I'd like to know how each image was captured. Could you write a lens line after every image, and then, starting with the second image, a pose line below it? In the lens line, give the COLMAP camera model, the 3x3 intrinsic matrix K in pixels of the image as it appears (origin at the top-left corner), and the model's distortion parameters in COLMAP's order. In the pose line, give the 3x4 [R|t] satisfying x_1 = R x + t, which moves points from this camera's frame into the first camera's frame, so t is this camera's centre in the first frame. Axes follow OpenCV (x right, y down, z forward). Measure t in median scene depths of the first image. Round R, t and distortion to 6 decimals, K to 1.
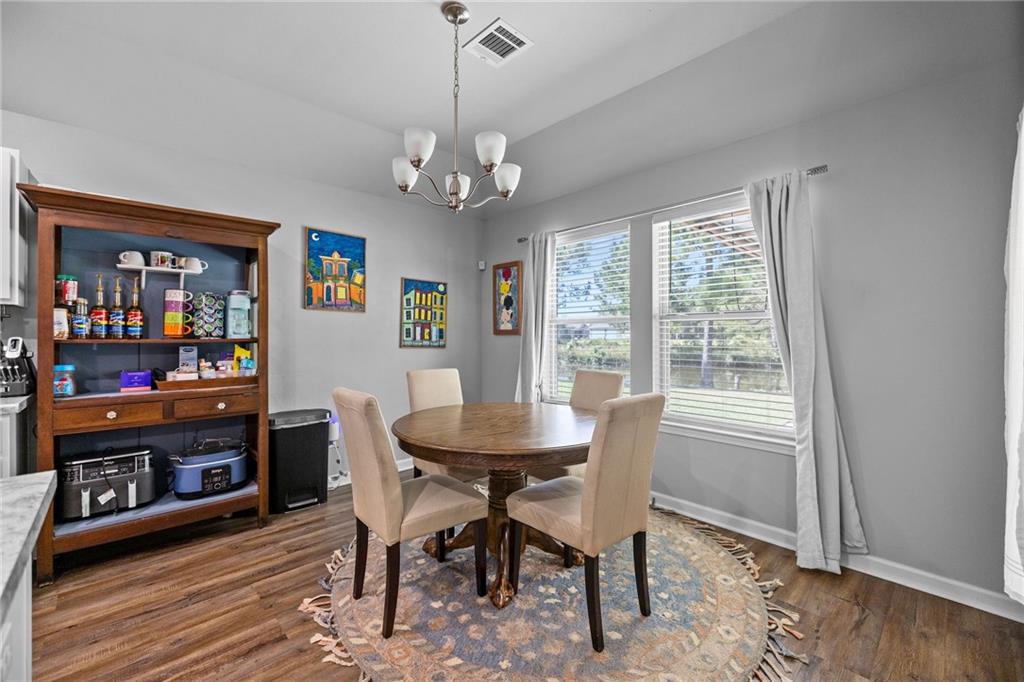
lens RADIAL K [[431.7, 0, 503.3], [0, 431.7, 333.4], [0, 0, 1]] dist [0.002794, -0.000031]
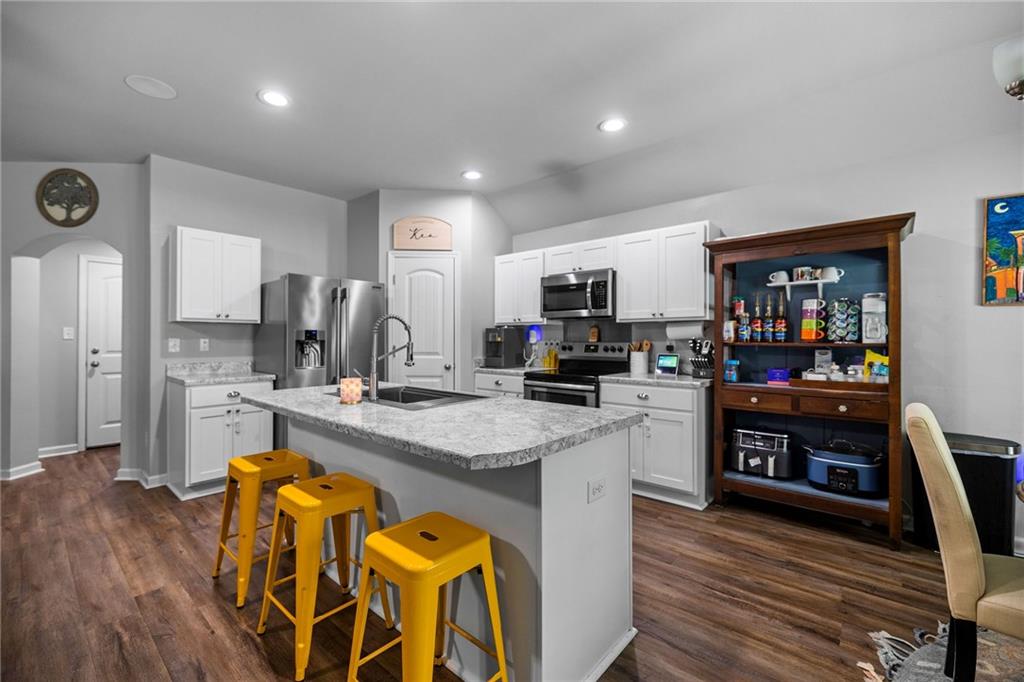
lens RADIAL K [[431.7, 0, 502.5], [0, 431.7, 333.3], [0, 0, 1]] dist [0.002794, -0.000031]
pose [[0.101737, -0.010645, -0.994754, 0.289211], [0.001604, 0.999943, -0.010537, -0.001442], [0.994810, -0.000524, 0.101748, 0.088409]]
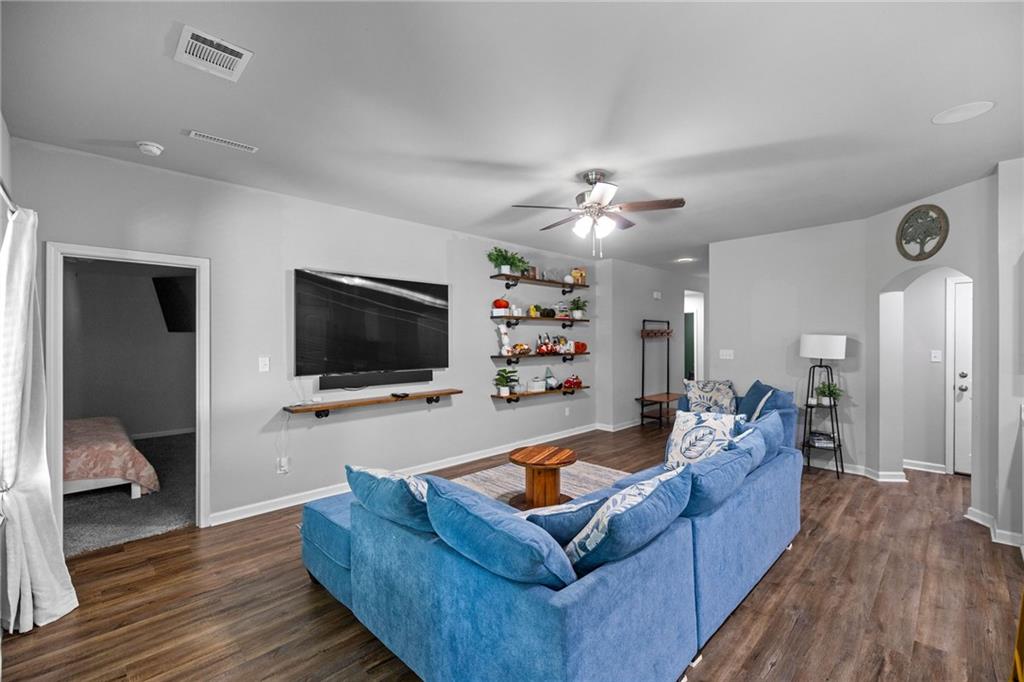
lens RADIAL K [[431.7, 0, 503.0], [0, 431.7, 342.3], [0, 0, 1]] dist [0.002794, -0.000031]
pose [[-0.999689, 0.002826, -0.024769, 0.225890], [0.002678, 0.999978, 0.006020, -0.099332], [0.024785, 0.005952, -0.999675, 0.293534]]
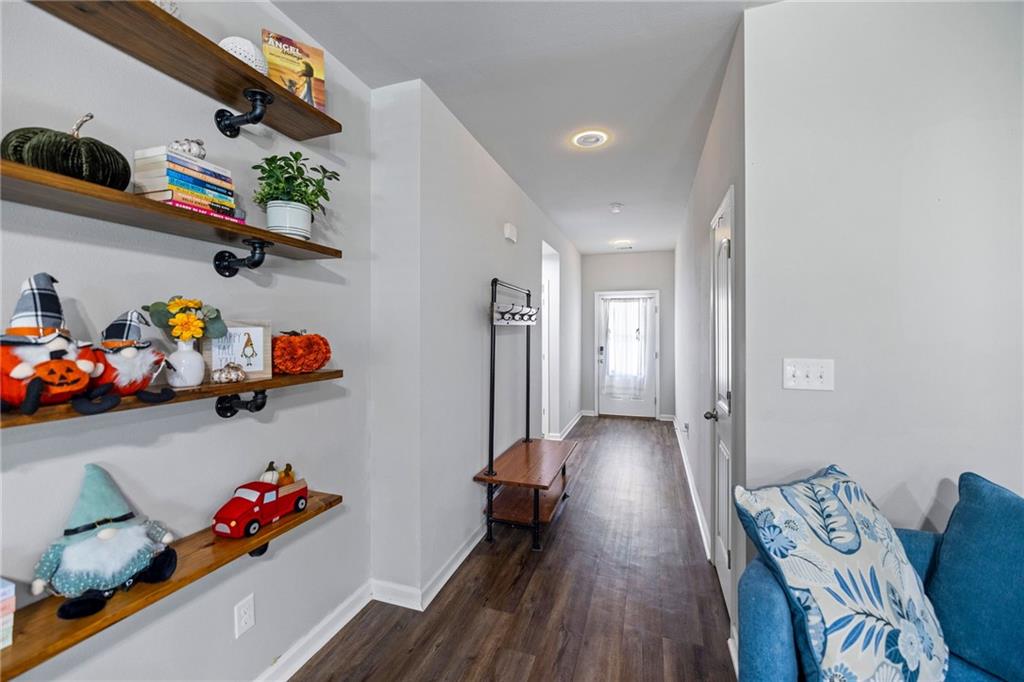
lens RADIAL K [[431.7, 0, 506.8], [0, 431.7, 331.3], [0, 0, 1]] dist [0.002794, -0.000031]
pose [[-0.871611, -0.001807, -0.490194, -0.250057], [-0.000421, 0.999996, -0.002938, -0.083502], [0.490197, -0.002355, -0.871608, -1.552314]]
